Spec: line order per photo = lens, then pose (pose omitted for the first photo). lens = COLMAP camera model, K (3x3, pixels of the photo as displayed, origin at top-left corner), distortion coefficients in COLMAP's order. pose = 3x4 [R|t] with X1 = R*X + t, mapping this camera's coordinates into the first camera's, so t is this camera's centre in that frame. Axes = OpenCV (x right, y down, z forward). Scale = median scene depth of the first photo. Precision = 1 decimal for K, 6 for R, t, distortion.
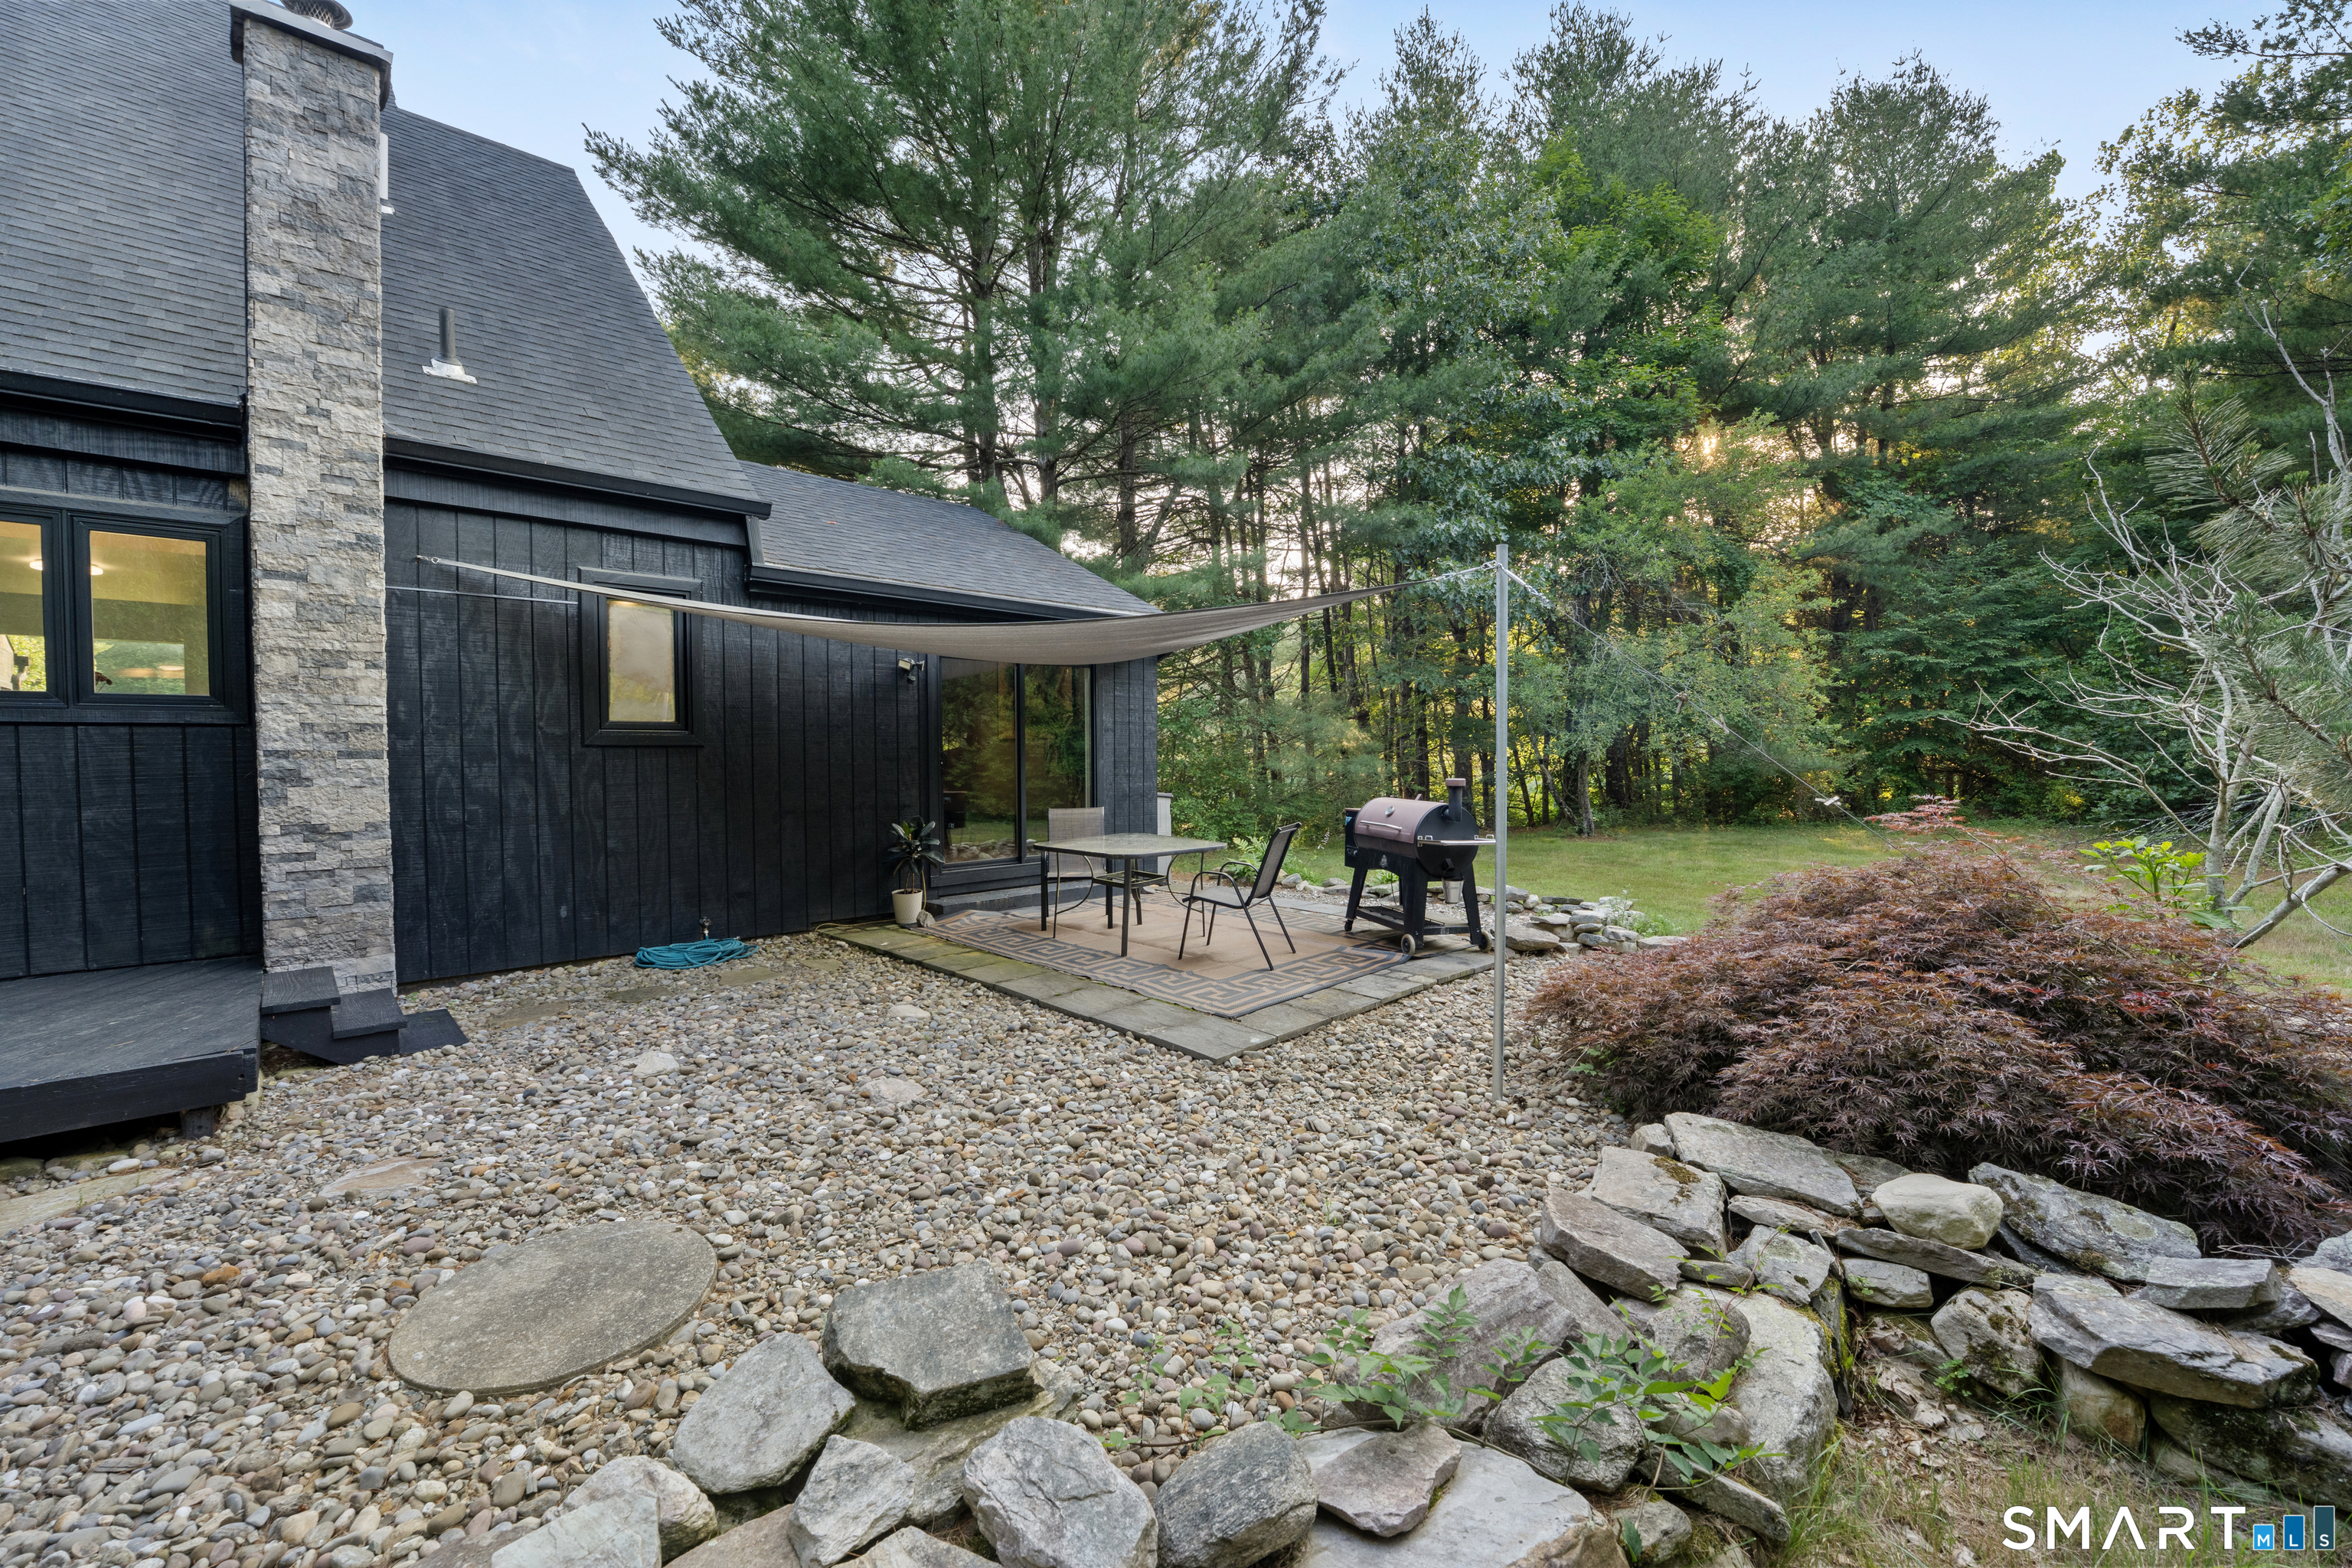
lens RADIAL K [[953.4, 0, 1162.0], [0, 953.4, 781.3], [0, 0, 1]] dist [-0.001407, -0.000404]
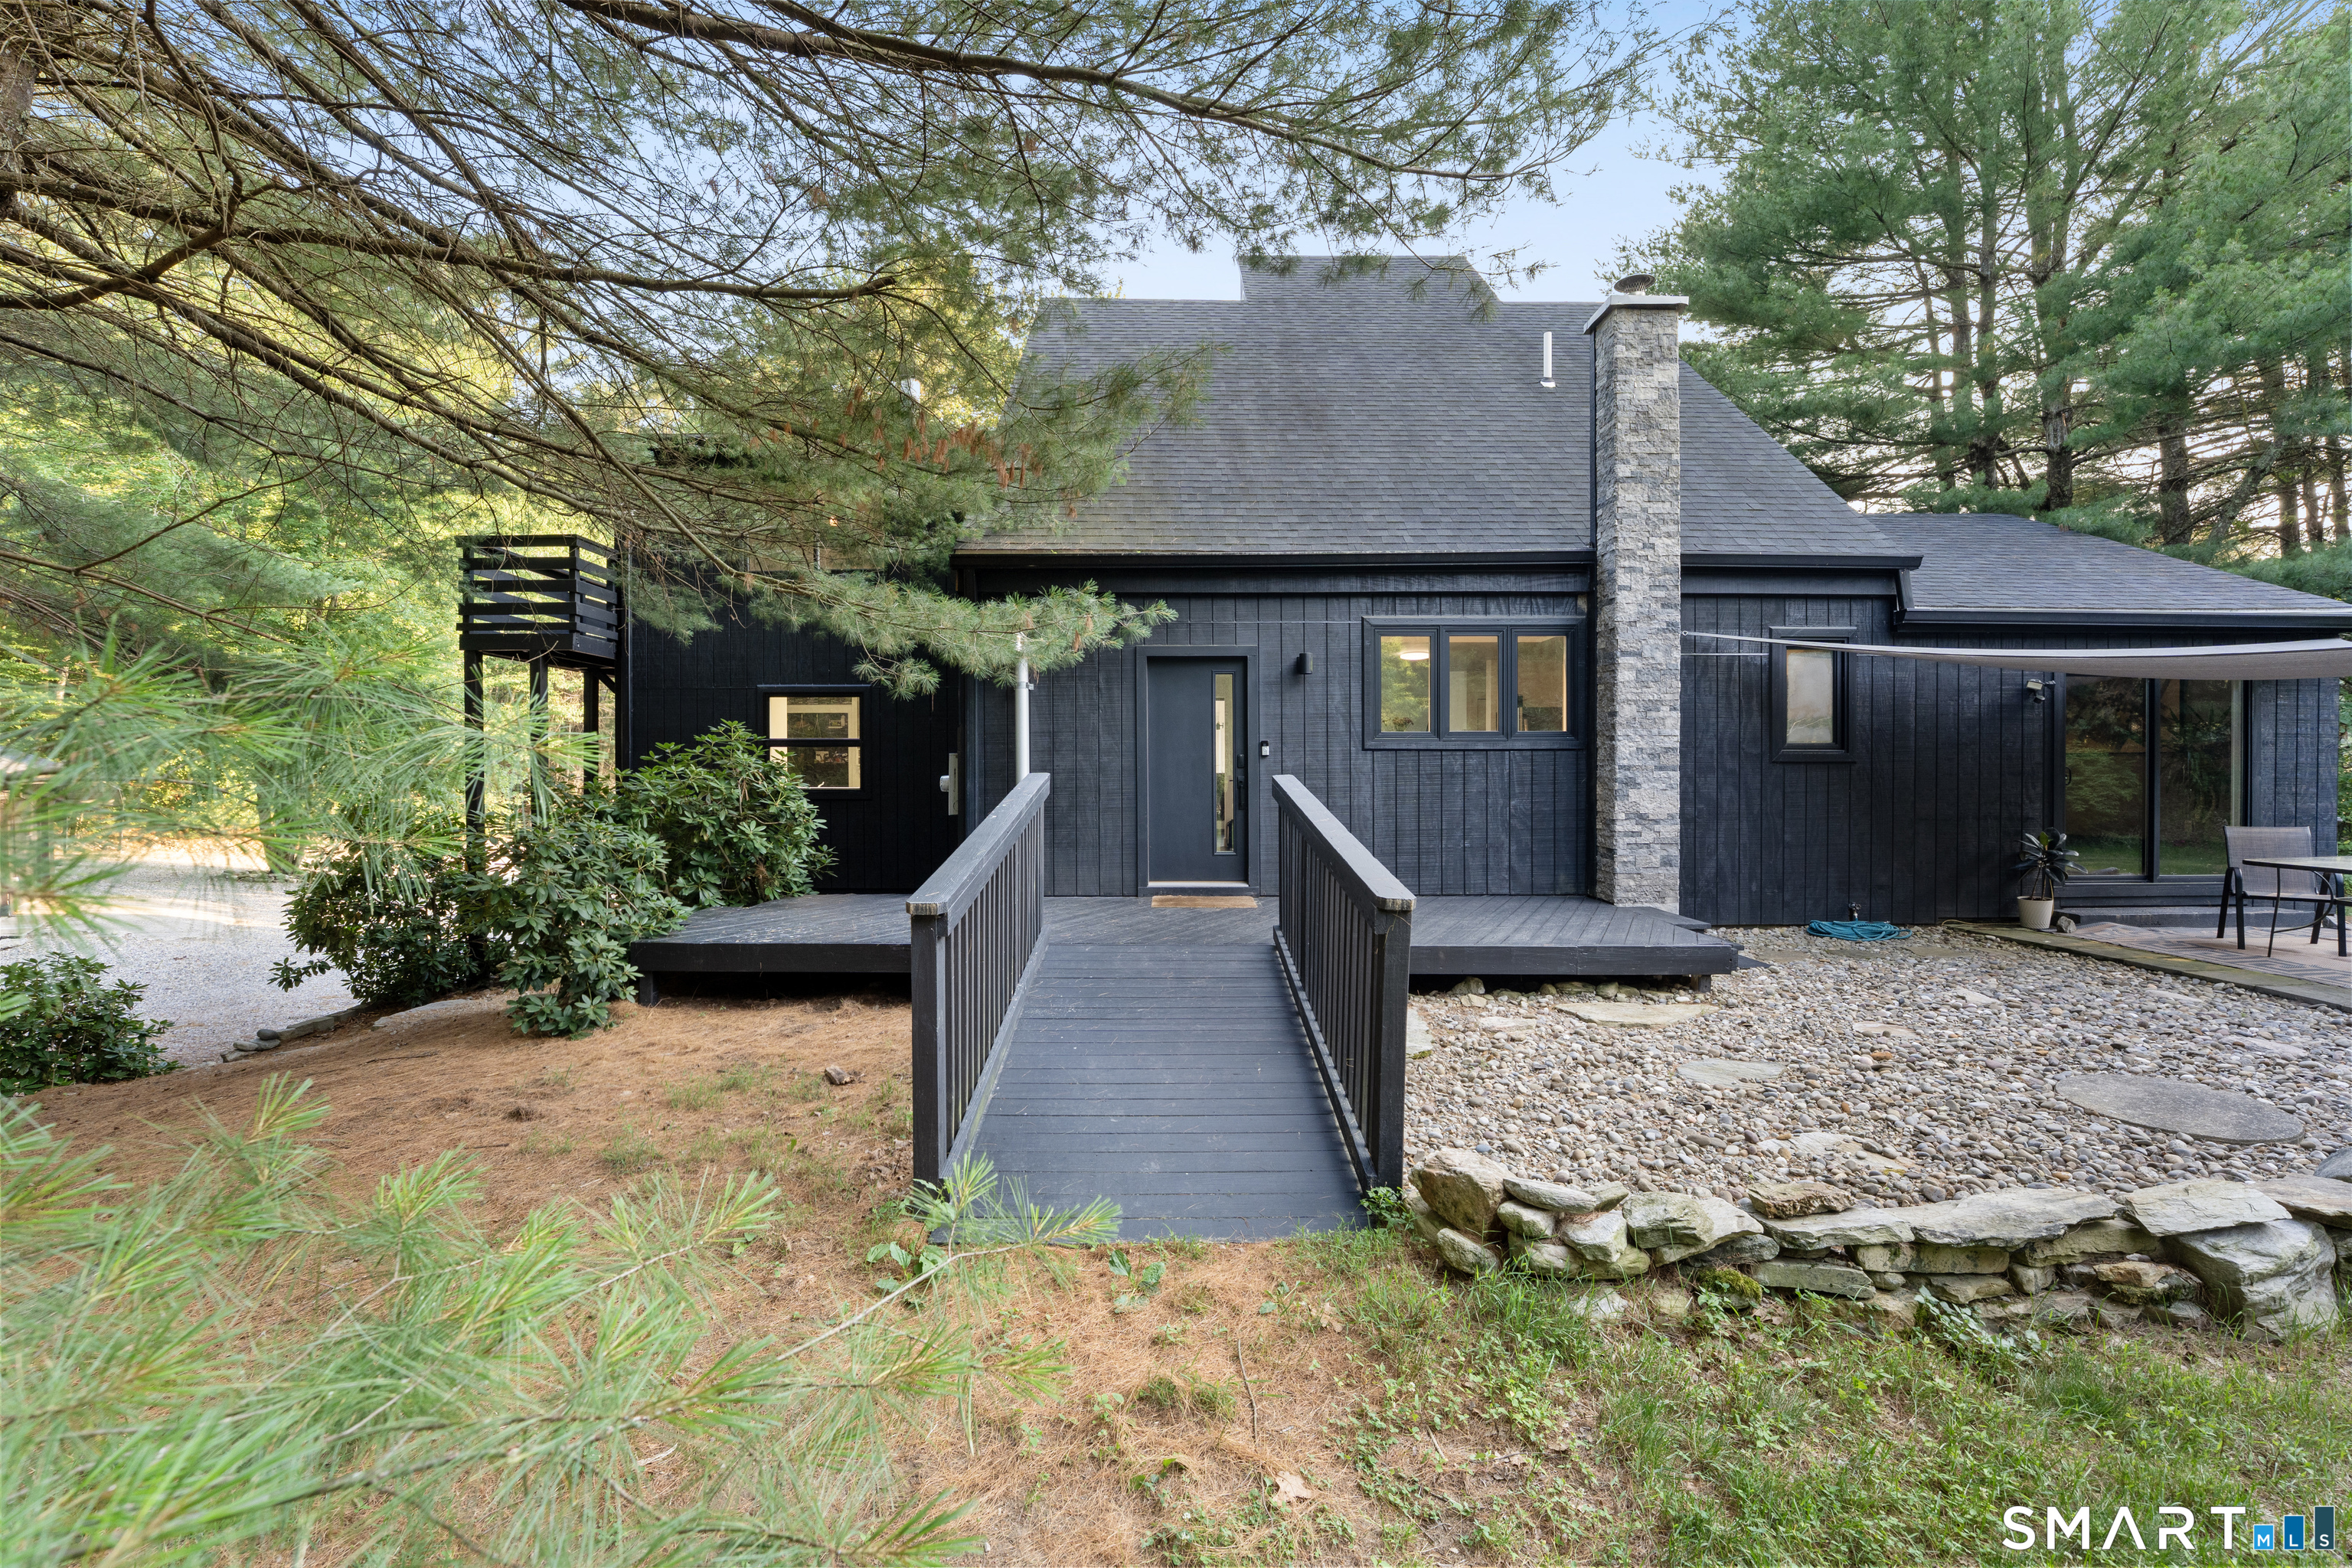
lens RADIAL K [[953.4, 0, 1188.5], [0, 953.4, 773.2], [0, 0, 1]] dist [-0.001407, -0.000404]
pose [[0.751899, 0.010093, -0.659201, -0.408553], [-0.022656, 0.999688, -0.010536, 0.012336], [0.658889, 0.022857, 0.751893, -0.616122]]
